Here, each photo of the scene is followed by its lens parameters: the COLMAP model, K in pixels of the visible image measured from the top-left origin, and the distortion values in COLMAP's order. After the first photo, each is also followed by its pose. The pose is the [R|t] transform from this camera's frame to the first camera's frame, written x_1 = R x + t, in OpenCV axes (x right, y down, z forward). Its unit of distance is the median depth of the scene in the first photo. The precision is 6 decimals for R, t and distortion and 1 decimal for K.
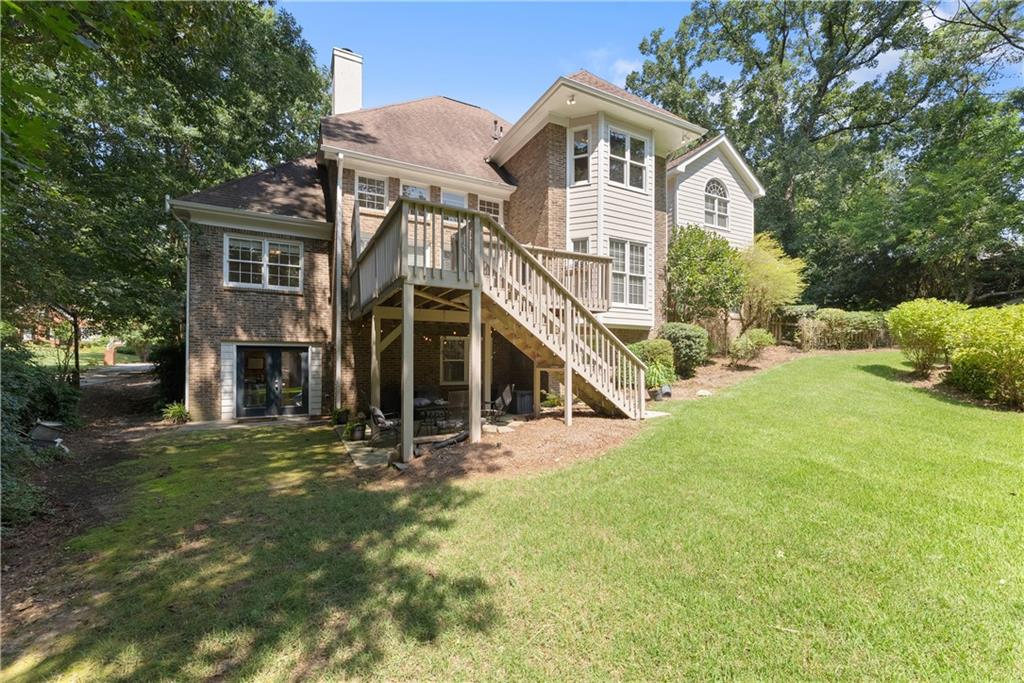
lens RADIAL K [[415.3, 0, 502.1], [0, 415.3, 362.1], [0, 0, 1]] dist [-0.003661, 0.000111]
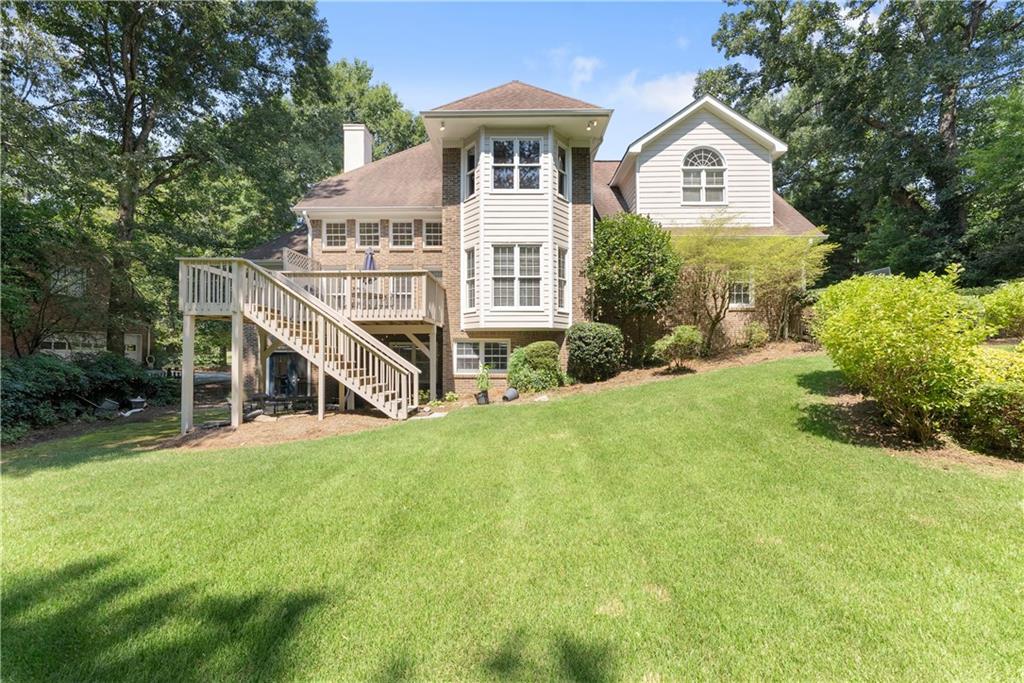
lens RADIAL K [[415.3, 0, 511.4], [0, 415.3, 350.9], [0, 0, 1]] dist [-0.003661, 0.000111]
pose [[0.891610, -0.017073, -0.452483, 0.752161], [0.005469, 0.999622, -0.026939, -0.007976], [0.452772, 0.021544, 0.891366, 0.108572]]
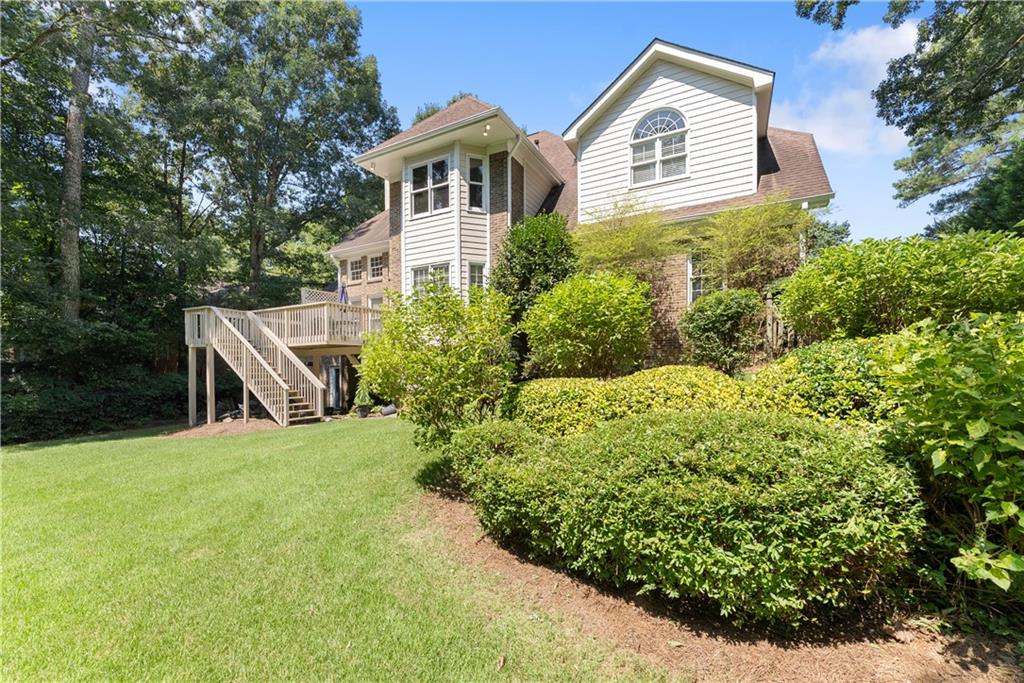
lens RADIAL K [[415.3, 0, 502.2], [0, 415.3, 371.3], [0, 0, 1]] dist [-0.003661, 0.000111]
pose [[0.575213, -0.003804, -0.817995, 1.271745], [0.007541, 0.999971, 0.000653, -0.027160], [0.817969, -0.006544, 0.575225, 0.557637]]
